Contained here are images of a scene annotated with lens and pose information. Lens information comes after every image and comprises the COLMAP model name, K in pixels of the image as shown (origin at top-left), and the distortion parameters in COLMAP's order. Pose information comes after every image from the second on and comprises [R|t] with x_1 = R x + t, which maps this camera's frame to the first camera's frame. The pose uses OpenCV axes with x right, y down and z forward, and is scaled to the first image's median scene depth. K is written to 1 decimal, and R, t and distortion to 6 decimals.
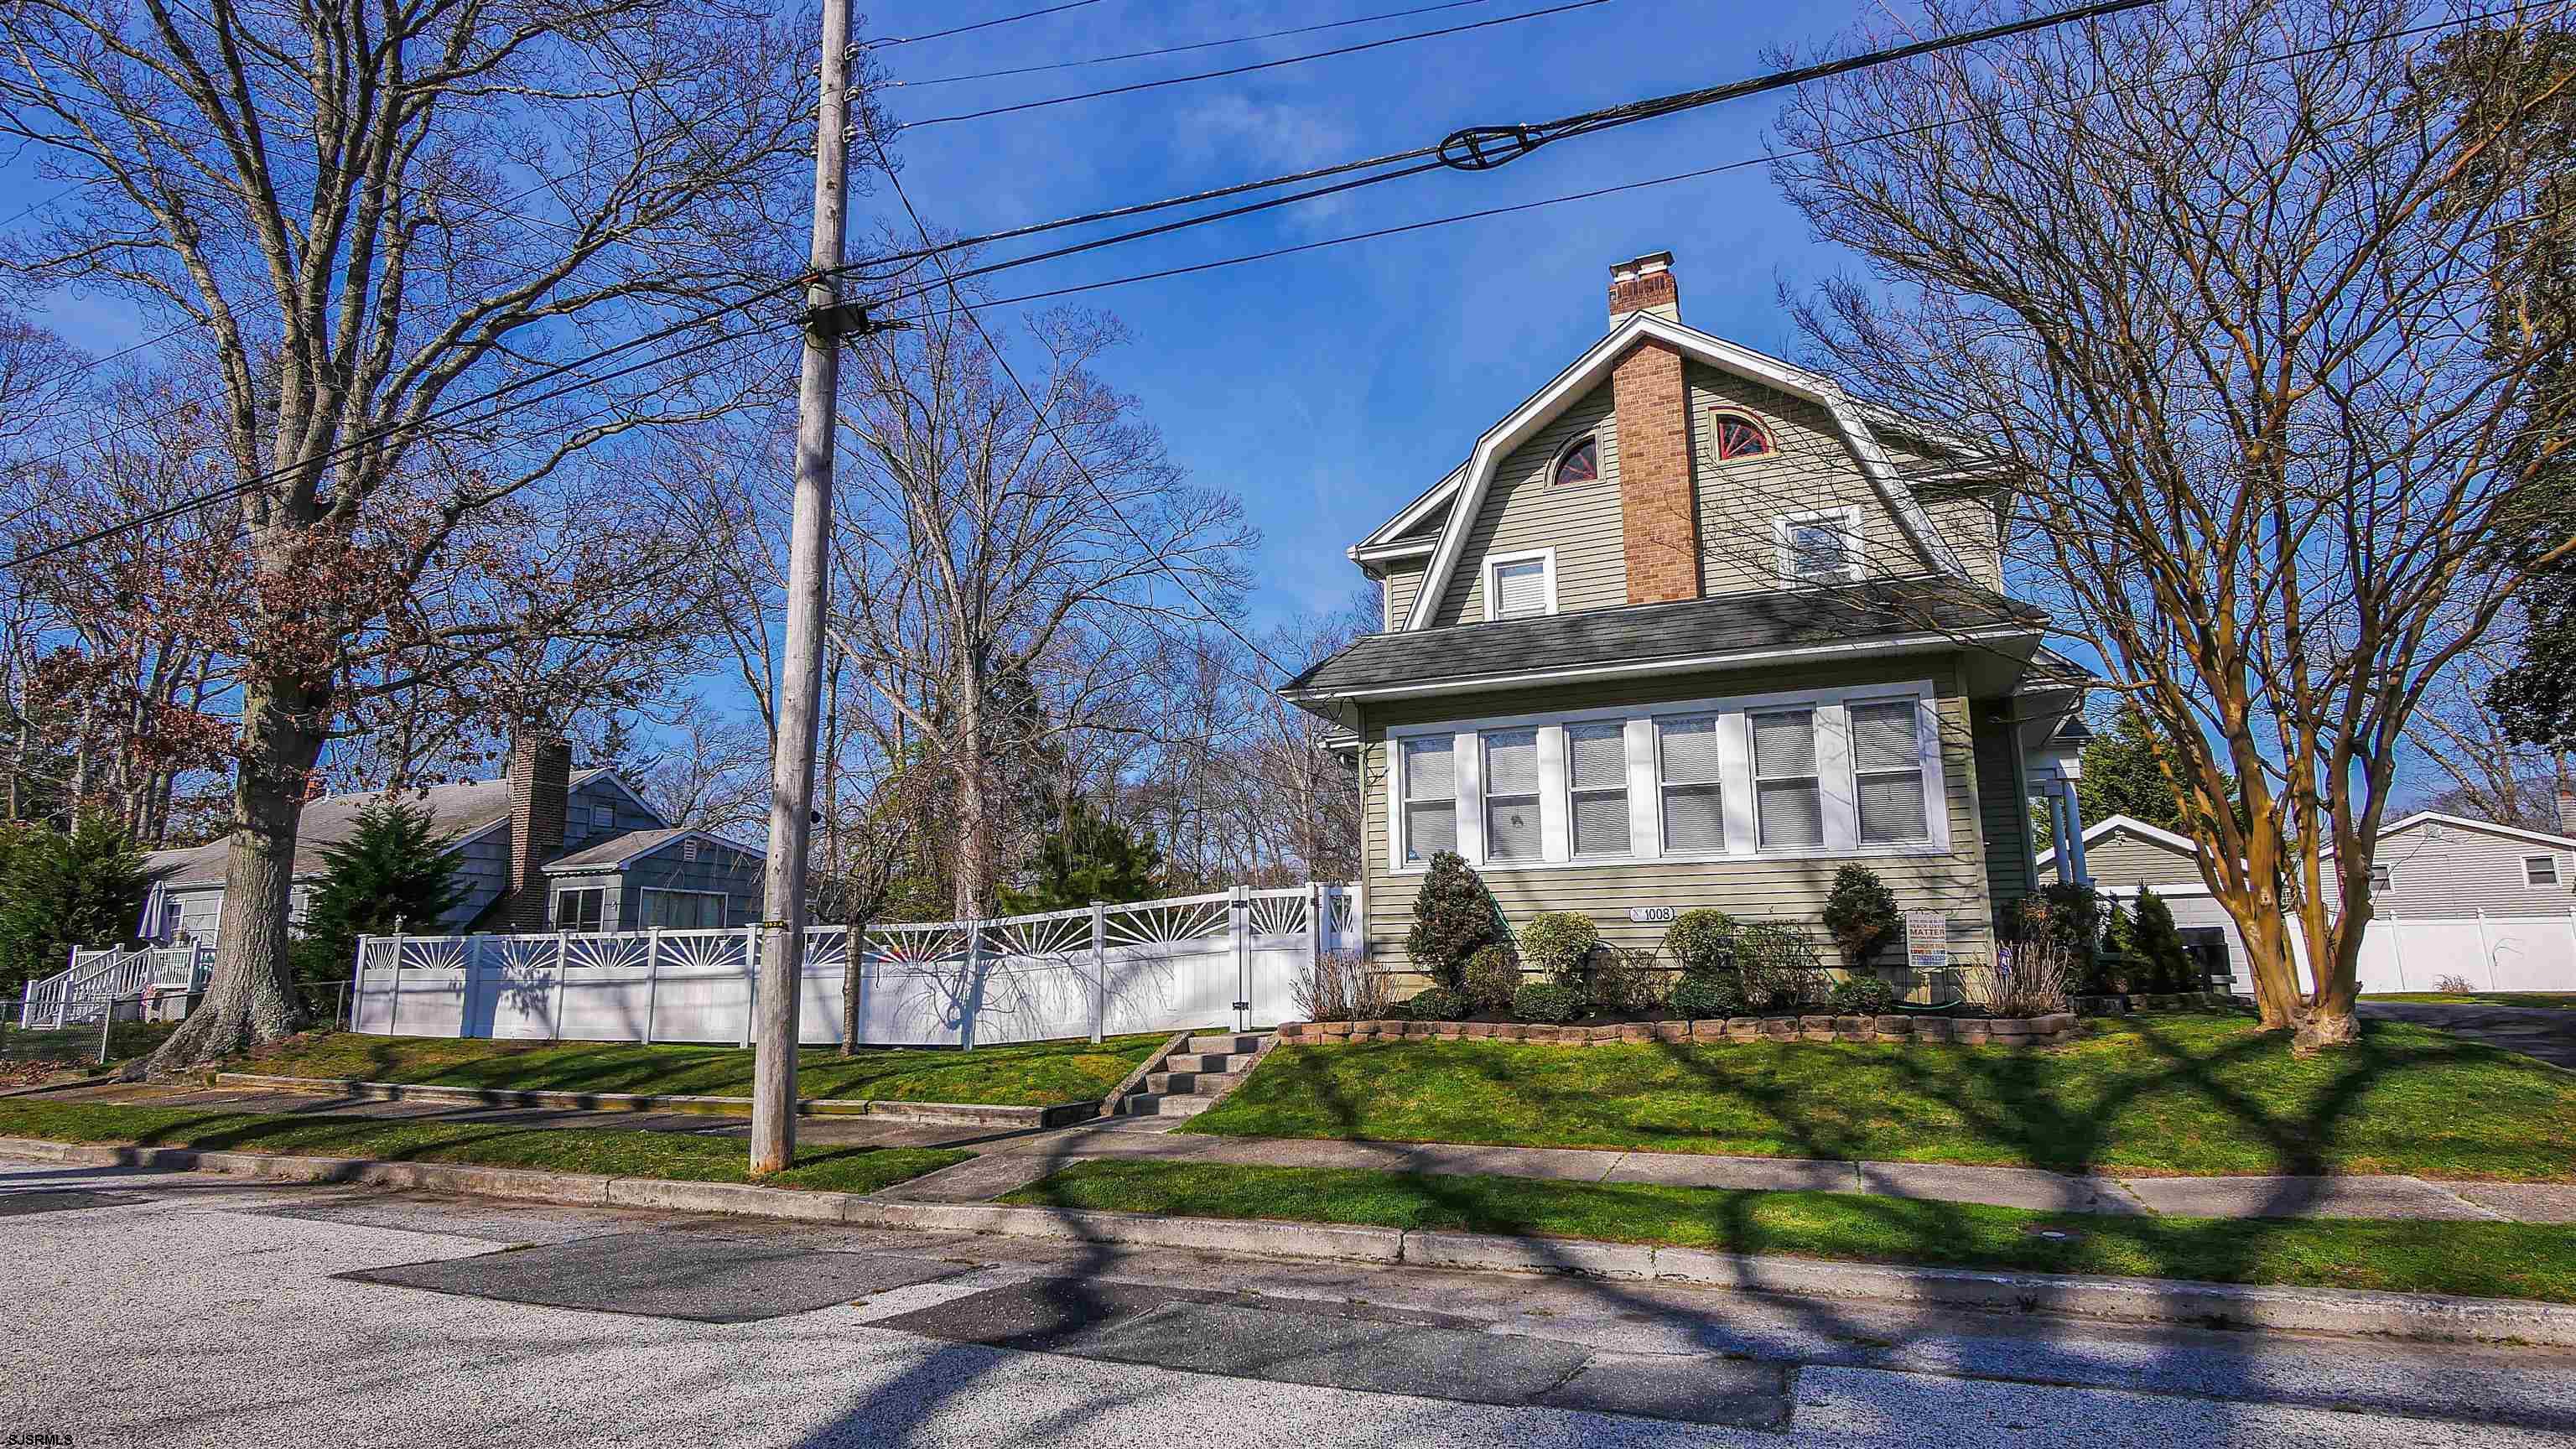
lens RADIAL K [[1446.0, 0, 1288.0], [0, 1446.0, 724.5], [0, 0, 1]] dist [0.000879, 0.000293]
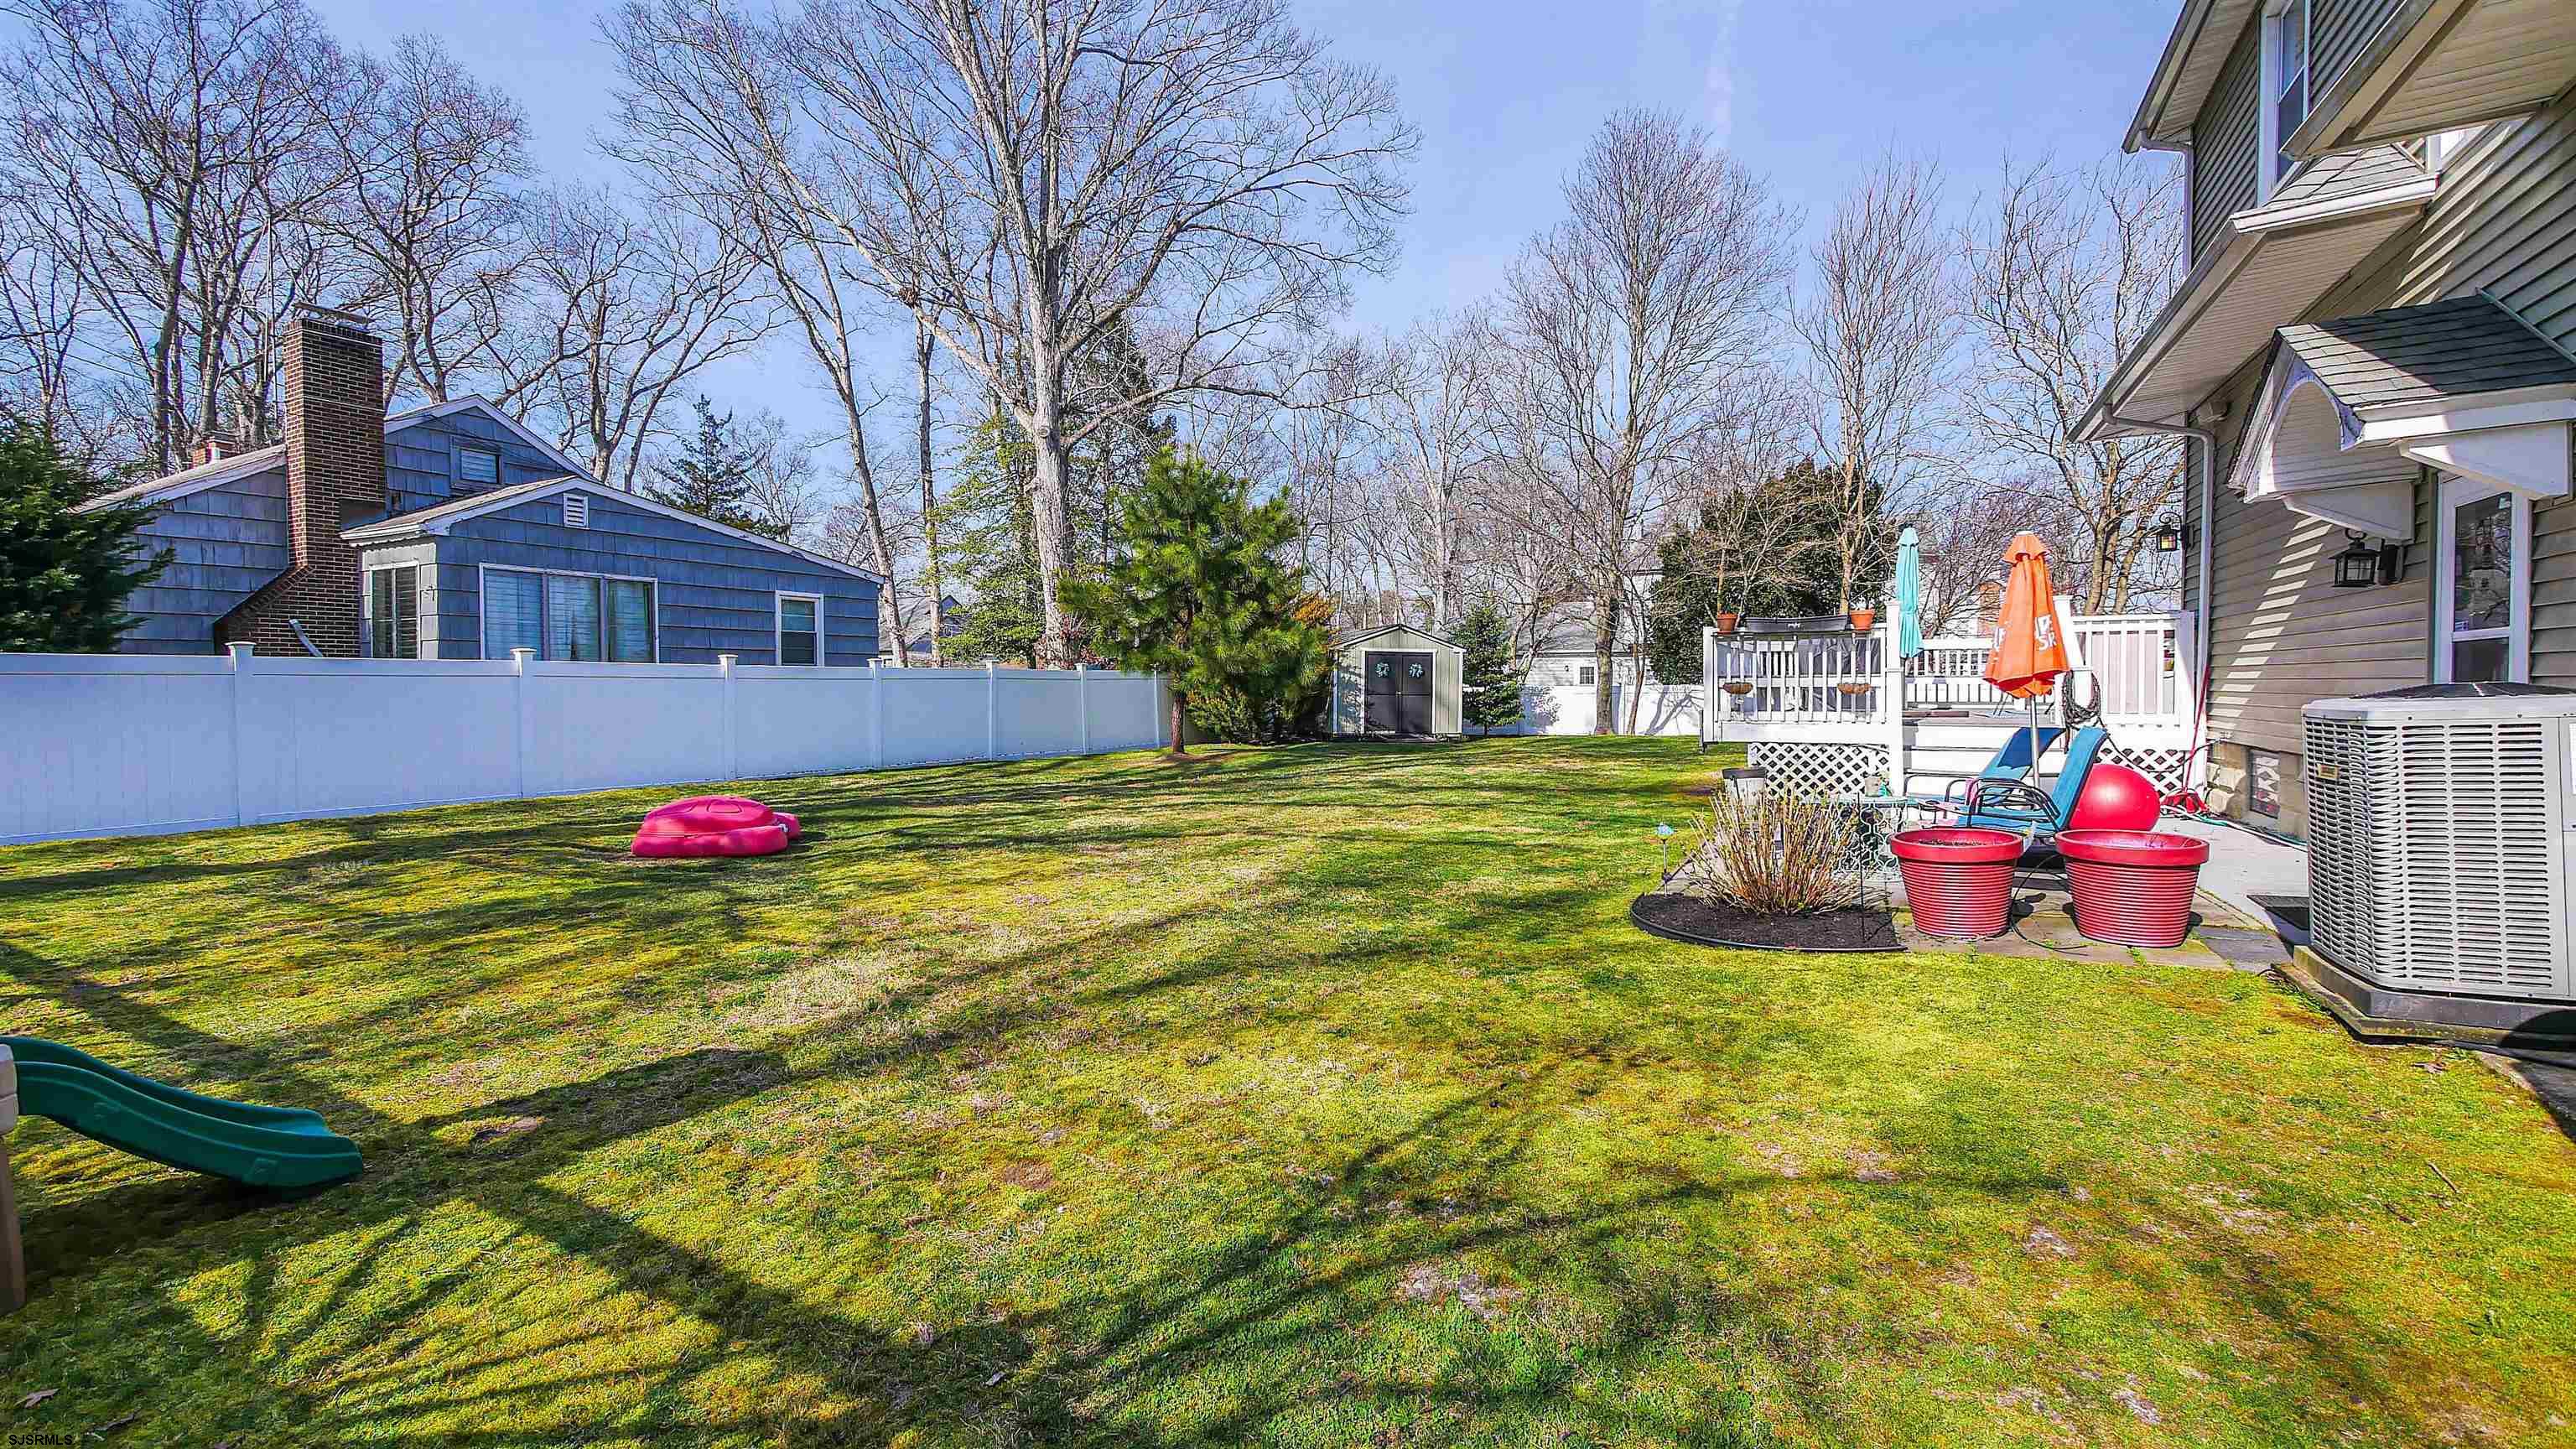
lens RADIAL K [[1109.3, 0, 1288.0], [0, 1109.3, 724.5], [0, 0, 1]] dist [-0.001680, 0.000081]
pose [[0.997111, 0.010112, -0.075276, -0.109693], [0.005387, 0.979186, 0.202894, 0.149543], [0.075761, -0.202713, 0.976303, 0.956859]]
